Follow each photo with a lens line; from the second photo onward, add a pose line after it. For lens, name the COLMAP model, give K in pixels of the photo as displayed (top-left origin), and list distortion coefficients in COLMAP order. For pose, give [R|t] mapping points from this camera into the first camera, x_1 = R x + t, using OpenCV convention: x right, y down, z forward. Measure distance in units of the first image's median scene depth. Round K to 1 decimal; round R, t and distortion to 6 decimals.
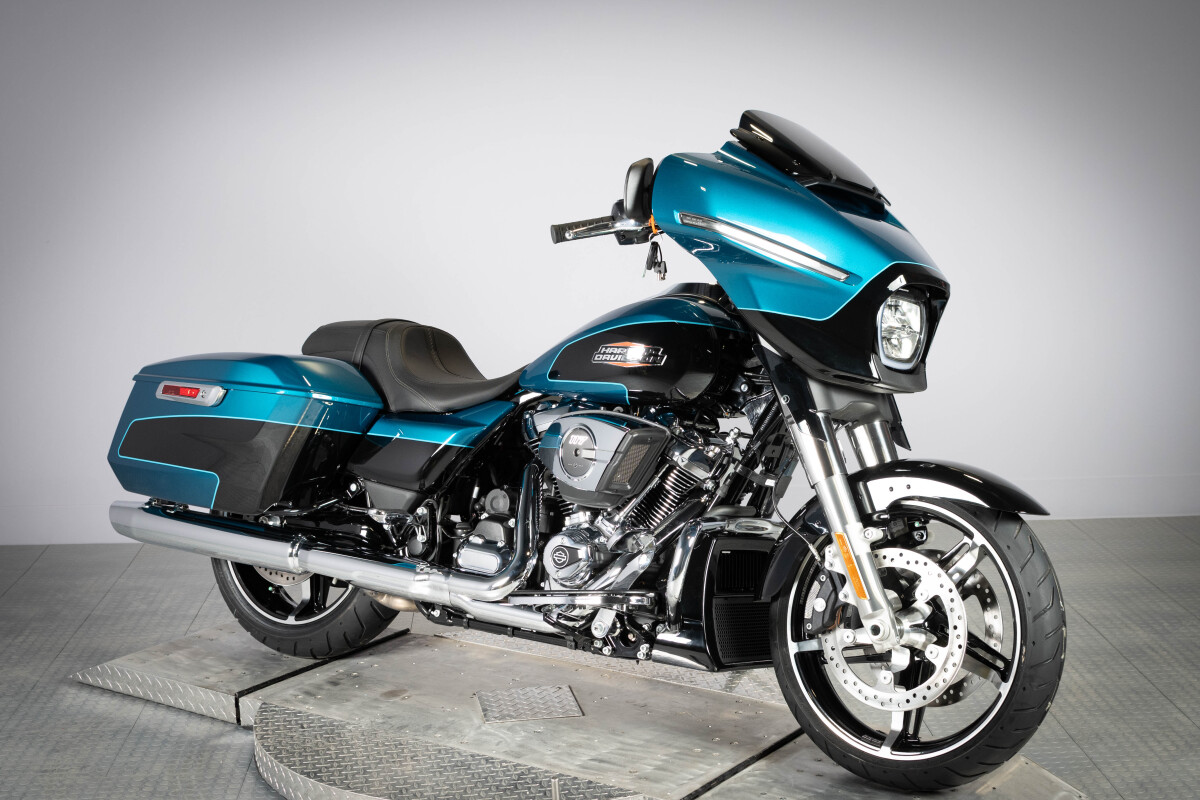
lens RADIAL K [[1830.6, 0, 600.0], [0, 1830.6, 400.0], [0, 0, 1]] dist [-0.002857, 0.045685]
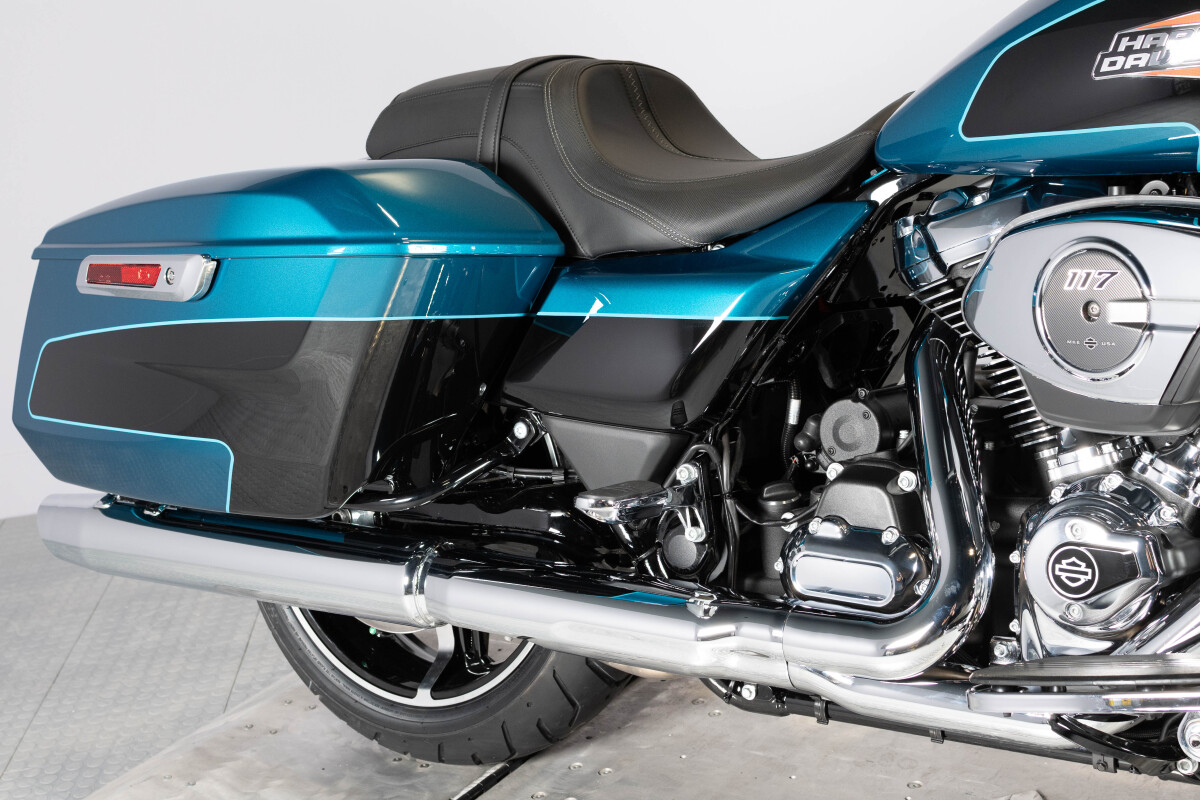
lens RADIAL K [[1990.9, 0, 558.1], [0, 1990.9, 394.5], [0, 0, 1]] dist [0.004286, 0.127543]
pose [[0.988989, -0.128031, -0.074225, -0.088943], [0.135556, 0.984949, 0.107241, -0.014240], [0.059378, -0.116122, 0.991459, 0.515506]]
